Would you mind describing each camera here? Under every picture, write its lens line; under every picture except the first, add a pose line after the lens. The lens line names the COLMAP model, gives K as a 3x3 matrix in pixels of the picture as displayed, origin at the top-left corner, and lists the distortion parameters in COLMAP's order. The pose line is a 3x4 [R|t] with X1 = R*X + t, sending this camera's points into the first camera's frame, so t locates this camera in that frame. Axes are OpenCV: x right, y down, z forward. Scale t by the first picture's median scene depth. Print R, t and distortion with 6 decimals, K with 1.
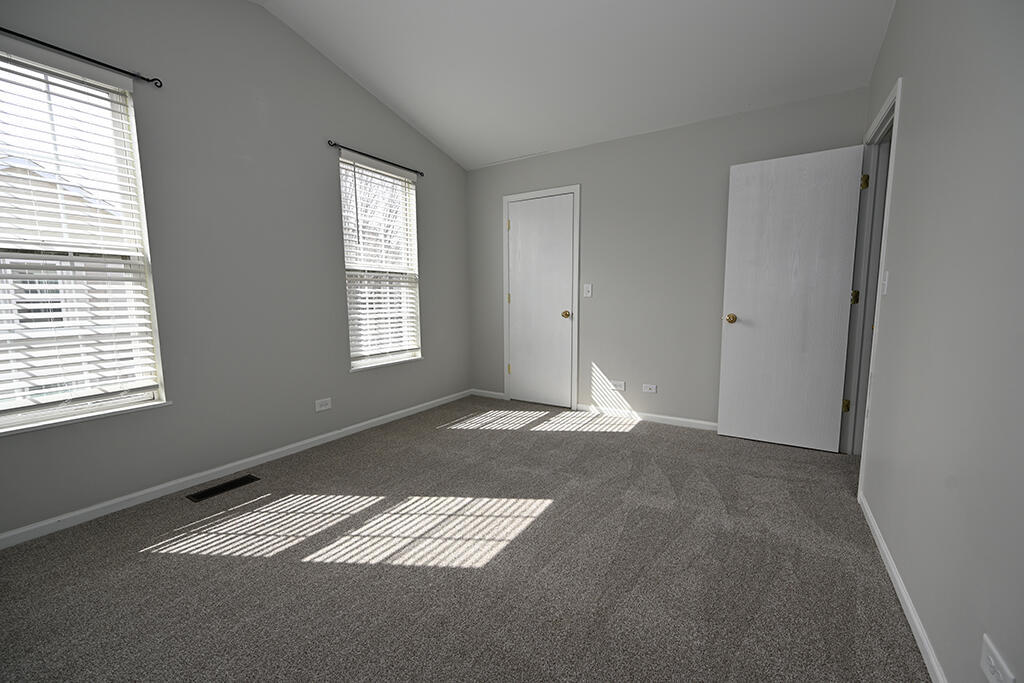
lens RADIAL K [[414.9, 0, 512.9], [0, 414.9, 338.3], [0, 0, 1]] dist [-0.000619, 0.000036]
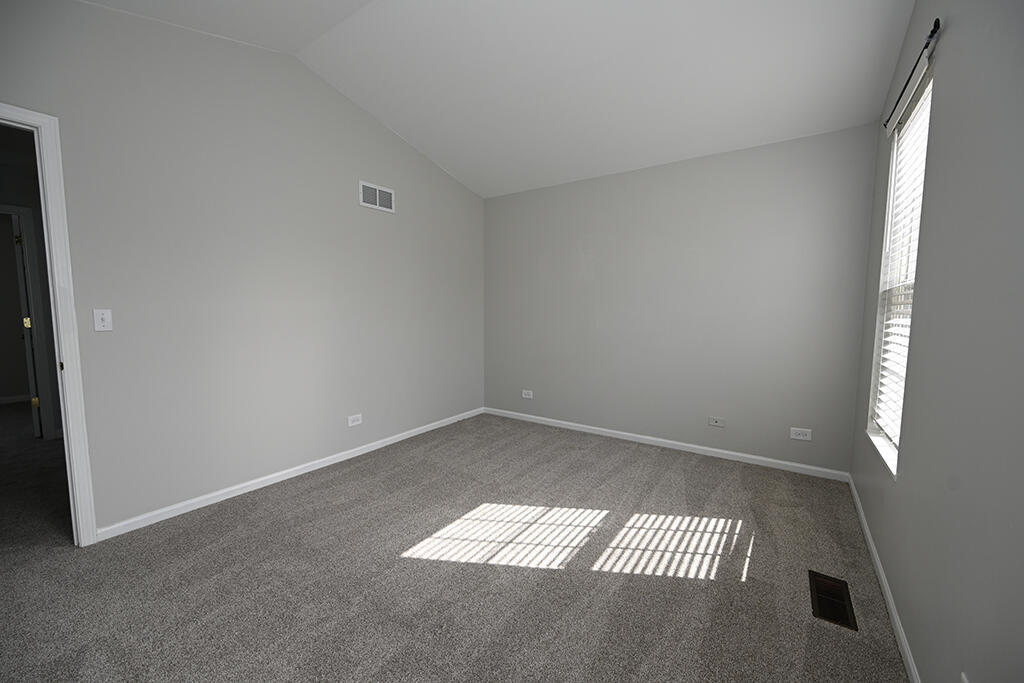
lens RADIAL K [[398.2, 0, 516.0], [0, 398.2, 342.9], [0, 0, 1]] dist [-0.000964, -0.000084]
pose [[-0.999155, -0.000351, 0.041090, -0.129129], [0.007105, 0.983428, 0.181161, -0.151188], [-0.040473, 0.181299, -0.982595, 1.187071]]
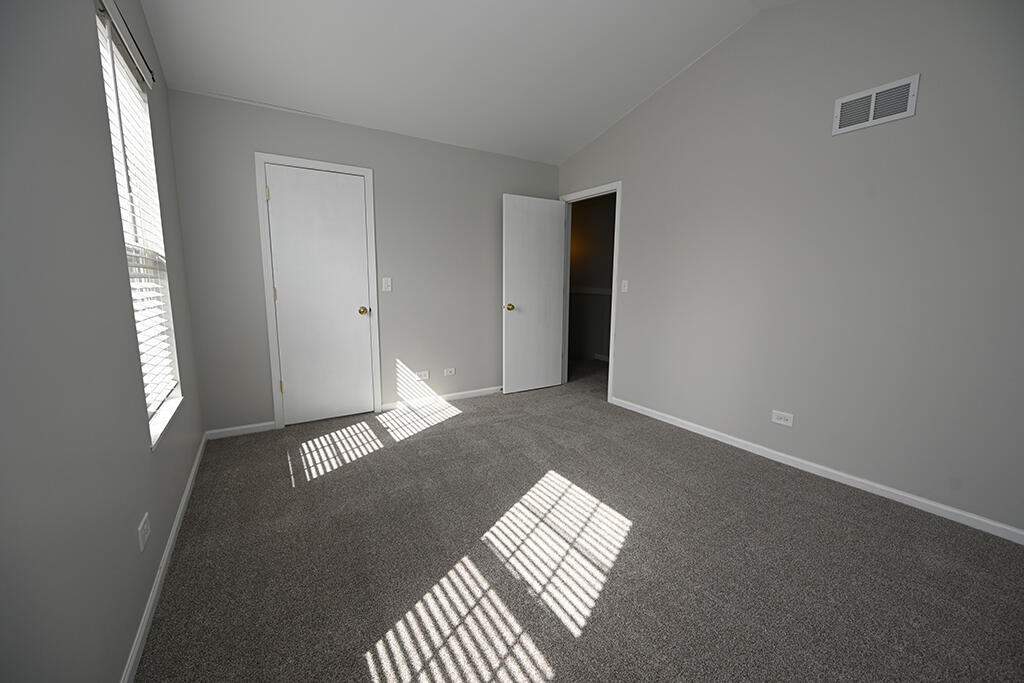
lens RADIAL K [[404.9, 0, 512.0], [0, 404.9, 331.7], [0, 0, 1]] dist [-0.000432, -0.000123]
pose [[0.430510, -0.103229, 0.896663, -0.632471], [0.081162, 0.993841, 0.075449, -0.063238], [-0.898929, 0.040293, 0.436237, 0.392551]]
